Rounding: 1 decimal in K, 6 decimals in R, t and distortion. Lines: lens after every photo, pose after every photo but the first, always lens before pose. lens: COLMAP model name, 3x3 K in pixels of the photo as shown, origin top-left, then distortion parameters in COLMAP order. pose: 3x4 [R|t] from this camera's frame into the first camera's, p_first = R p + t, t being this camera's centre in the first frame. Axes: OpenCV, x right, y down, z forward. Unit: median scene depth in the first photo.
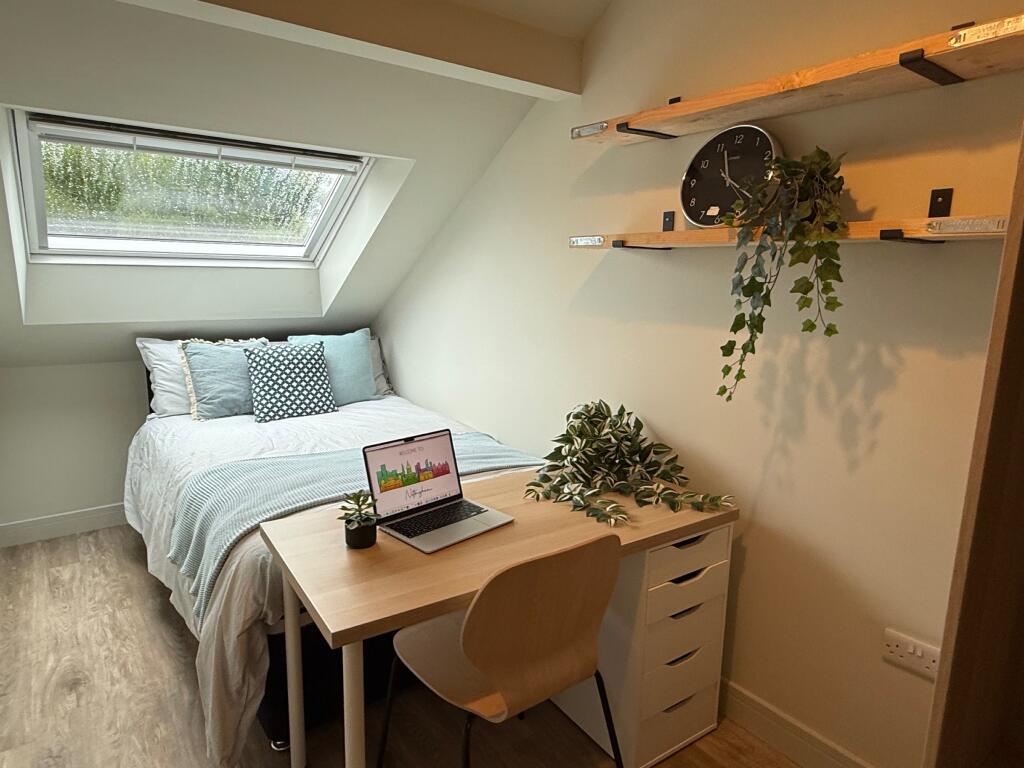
lens RADIAL K [[623.2, 0, 510.4], [0, 623.2, 386.3], [0, 0, 1]] dist [-0.008504, -0.000851]
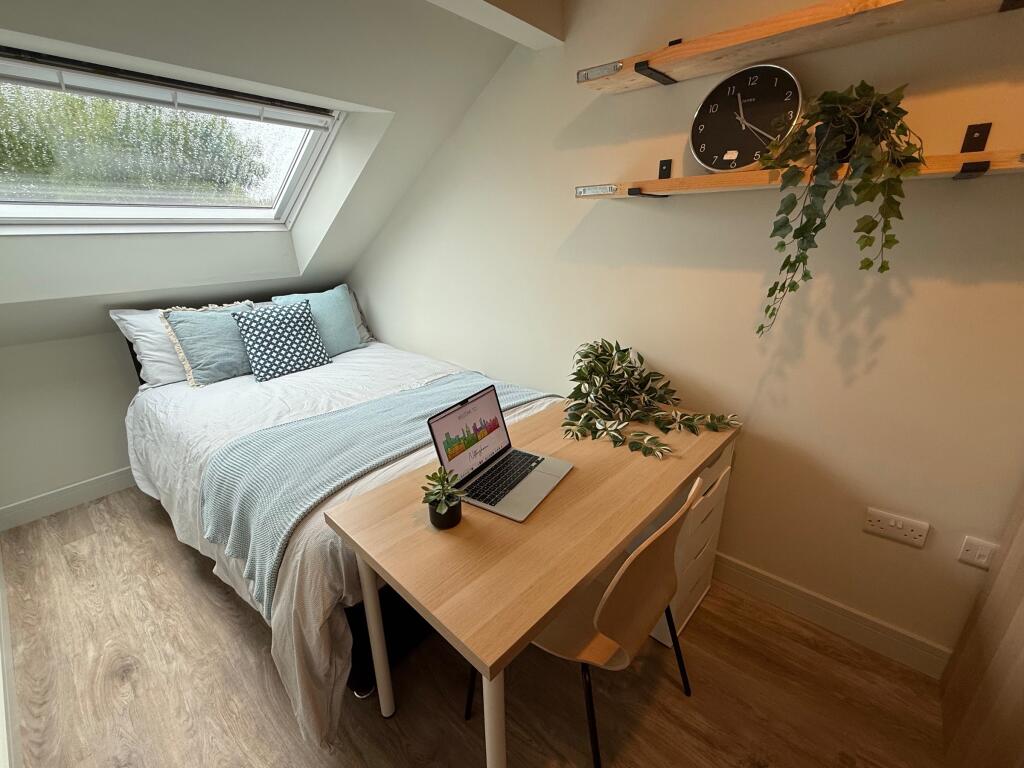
lens RADIAL K [[434.1, 0, 510.8], [0, 434.1, 381.4], [0, 0, 1]] dist [-0.003864, -0.000026]
pose [[0.974115, -0.109638, 0.197683, -0.195737], [0.076618, 0.982878, 0.167571, -0.050640], [-0.212671, -0.148088, 0.965837, 0.279768]]
